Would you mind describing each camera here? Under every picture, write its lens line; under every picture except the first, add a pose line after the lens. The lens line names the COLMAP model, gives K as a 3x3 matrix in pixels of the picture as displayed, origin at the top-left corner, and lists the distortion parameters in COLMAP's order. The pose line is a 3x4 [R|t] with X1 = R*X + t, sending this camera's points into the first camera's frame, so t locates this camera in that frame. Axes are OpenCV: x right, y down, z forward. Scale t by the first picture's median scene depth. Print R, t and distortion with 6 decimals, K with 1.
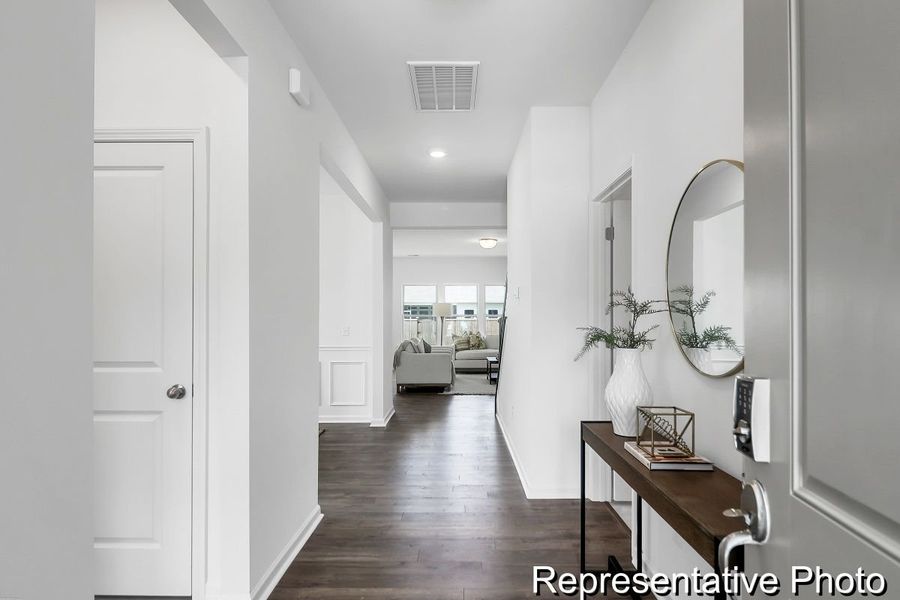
lens RADIAL K [[413.0, 0, 447.1], [0, 413.0, 300.3], [0, 0, 1]] dist [0.000220, -0.015454]
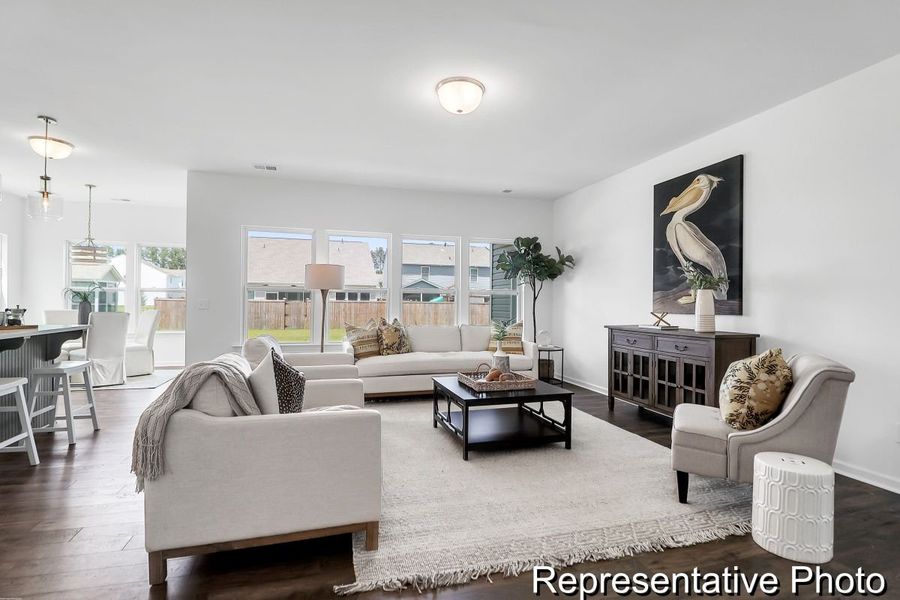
lens RADIAL K [[413.0, 0, 447.1], [0, 413.0, 300.3], [0, 0, 1]] dist [0.000220, -0.015454]
pose [[0.954824, 0.009014, 0.297034, -0.020805], [-0.021513, 0.999014, 0.038838, 0.030746], [-0.296391, -0.043473, 0.954077, 0.493305]]
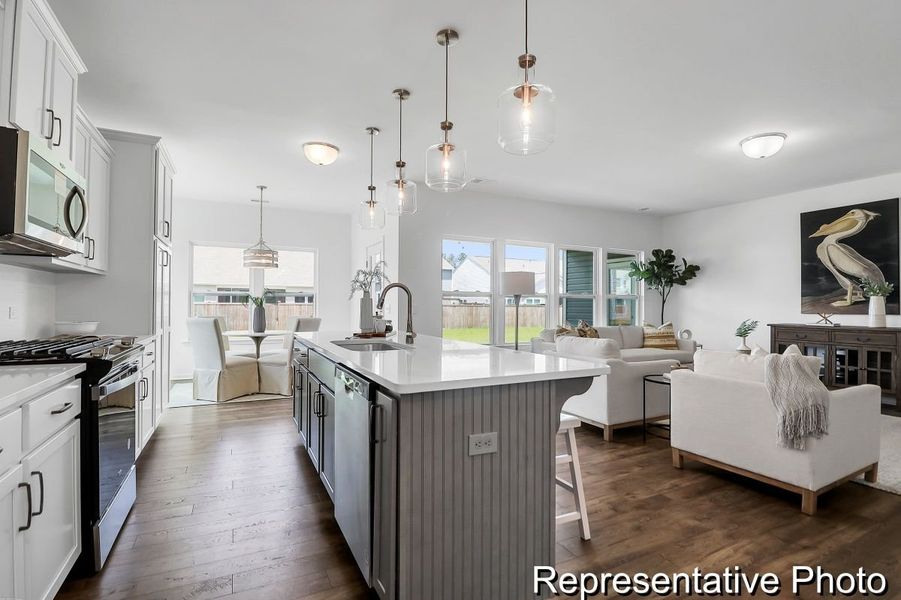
lens RADIAL K [[413.5, 0, 447.6], [0, 413.5, 300.3], [0, 0, 1]] dist [0.000220, -0.015454]
pose [[0.887810, 0.007824, 0.460143, -0.360250], [-0.024400, 0.999249, 0.030088, 0.033370], [-0.459562, -0.037939, 0.887335, 0.576421]]
